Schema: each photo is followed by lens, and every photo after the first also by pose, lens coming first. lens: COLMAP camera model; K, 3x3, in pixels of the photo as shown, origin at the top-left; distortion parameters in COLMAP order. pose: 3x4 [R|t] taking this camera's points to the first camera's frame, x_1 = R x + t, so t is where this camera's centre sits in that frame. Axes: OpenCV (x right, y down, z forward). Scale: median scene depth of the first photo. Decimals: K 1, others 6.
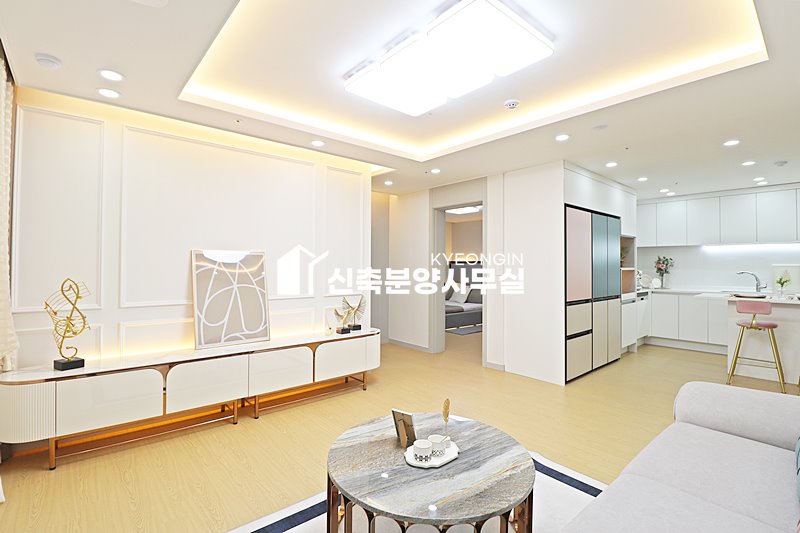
lens RADIAL K [[369.4, 0, 399.0], [0, 369.4, 260.0], [0, 0, 1]] dist [-0.001106, -0.012301]
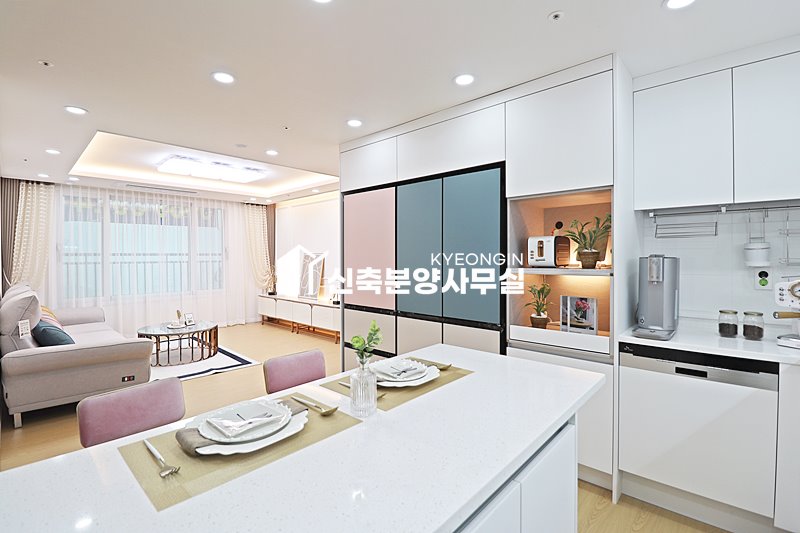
lens RADIAL K [[369.4, 0, 399.0], [0, 369.4, 260.0], [0, 0, 1]] dist [-0.001106, -0.012301]
pose [[0.107435, 0.002768, -0.994208, 1.391785], [0.021196, 0.999762, 0.005073, 0.009425], [0.993986, -0.021618, 0.107351, 1.072591]]
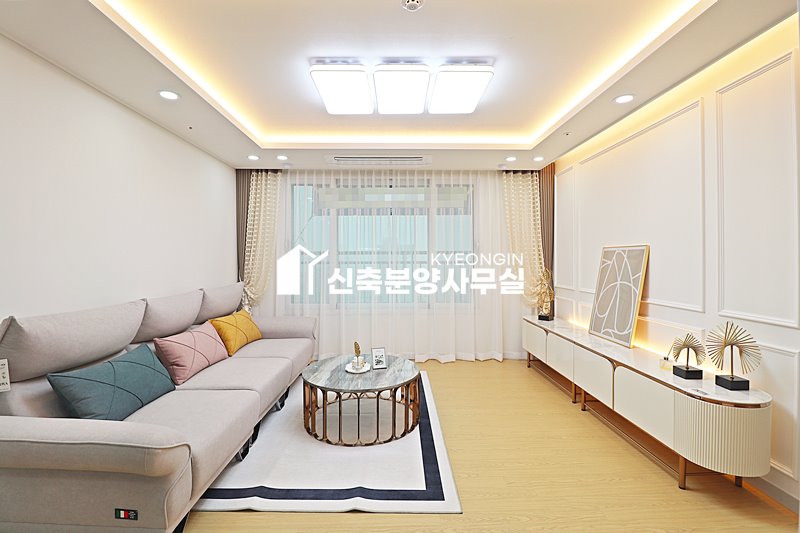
lens RADIAL K [[372.9, 0, 398.6], [0, 372.9, 258.4], [0, 0, 1]] dist [0.003279, -0.015537]
pose [[-0.640598, -0.007210, -0.767842, 0.586734], [0.010917, 0.999769, -0.018495, 0.015619], [0.767798, -0.020231, -0.640372, 1.009235]]
